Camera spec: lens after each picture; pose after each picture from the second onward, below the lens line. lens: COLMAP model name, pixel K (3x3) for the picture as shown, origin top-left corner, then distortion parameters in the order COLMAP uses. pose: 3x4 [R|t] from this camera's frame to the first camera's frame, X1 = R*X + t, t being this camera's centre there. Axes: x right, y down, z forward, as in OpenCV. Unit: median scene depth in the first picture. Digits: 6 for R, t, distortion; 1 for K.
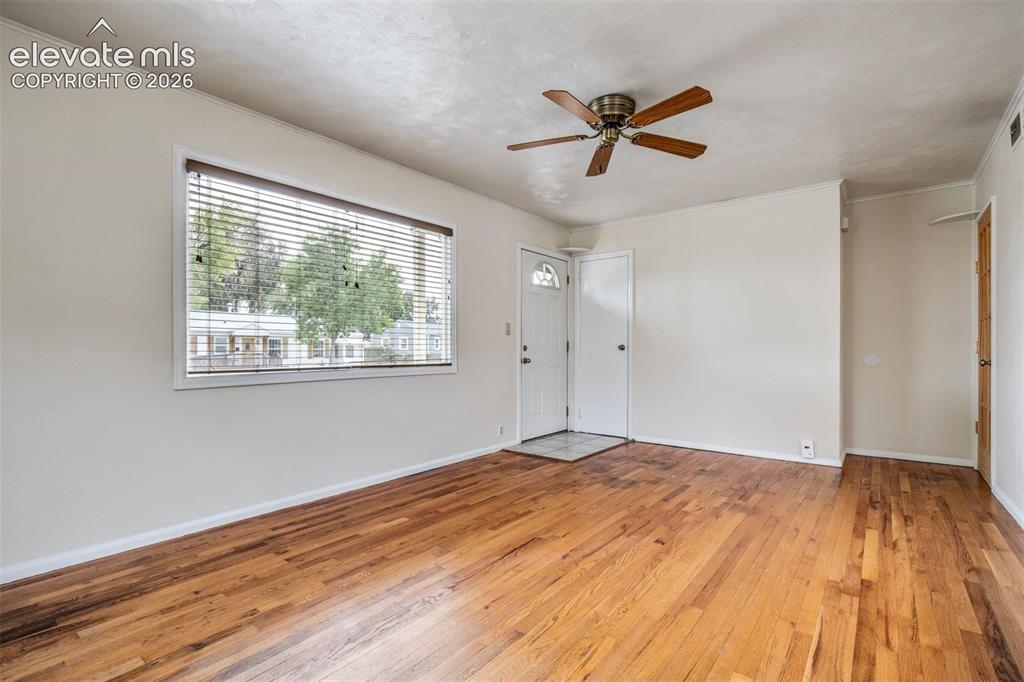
lens RADIAL K [[475.9, 0, 509.9], [0, 475.9, 348.8], [0, 0, 1]] dist [-0.003963, 0.001142]
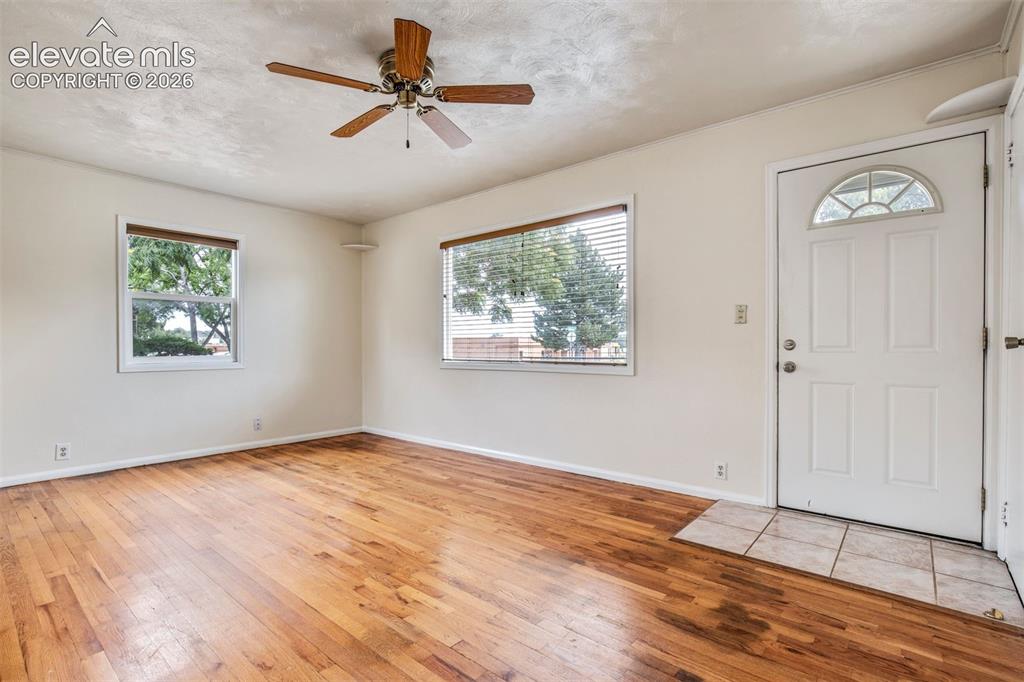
lens RADIAL K [[475.9, 0, 509.9], [0, 475.9, 348.8], [0, 0, 1]] dist [-0.003963, 0.001142]
pose [[-0.028278, 0.003066, -0.999595, 0.990952], [0.002254, 0.999993, 0.003003, 0.001557], [0.999598, -0.002168, -0.028285, 1.120389]]
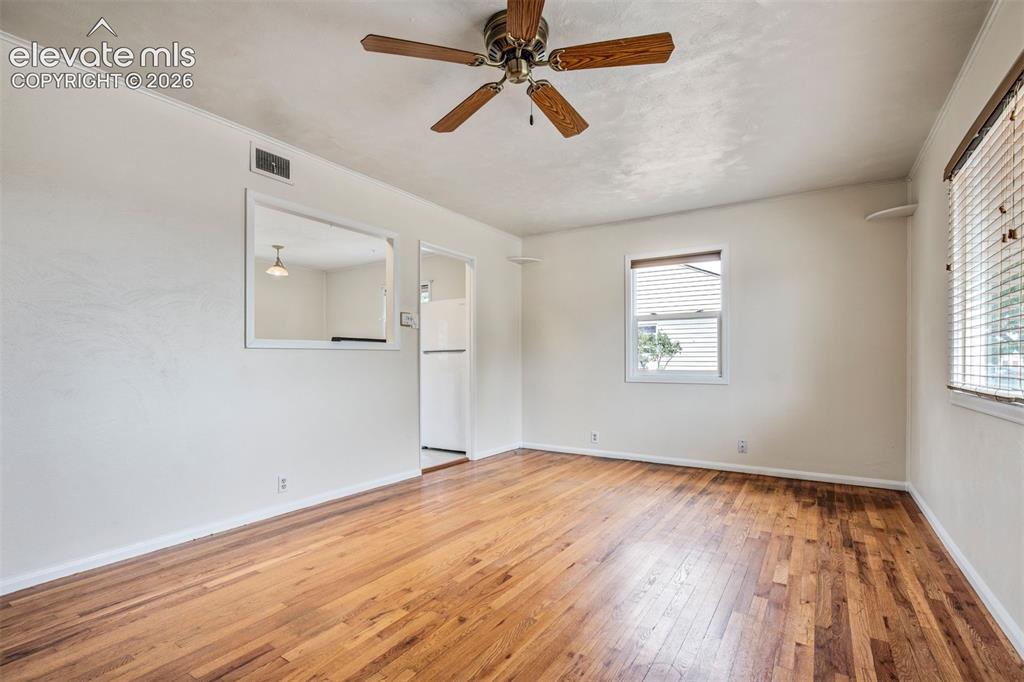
lens RADIAL K [[478.7, 0, 513.8], [0, 478.7, 366.9], [0, 0, 1]] dist [-0.005308, -0.000087]
pose [[-0.994038, 0.004928, -0.108924, 0.275960], [0.003630, 0.999920, 0.012112, -0.005964], [0.108975, 0.011644, -0.993976, 1.600999]]
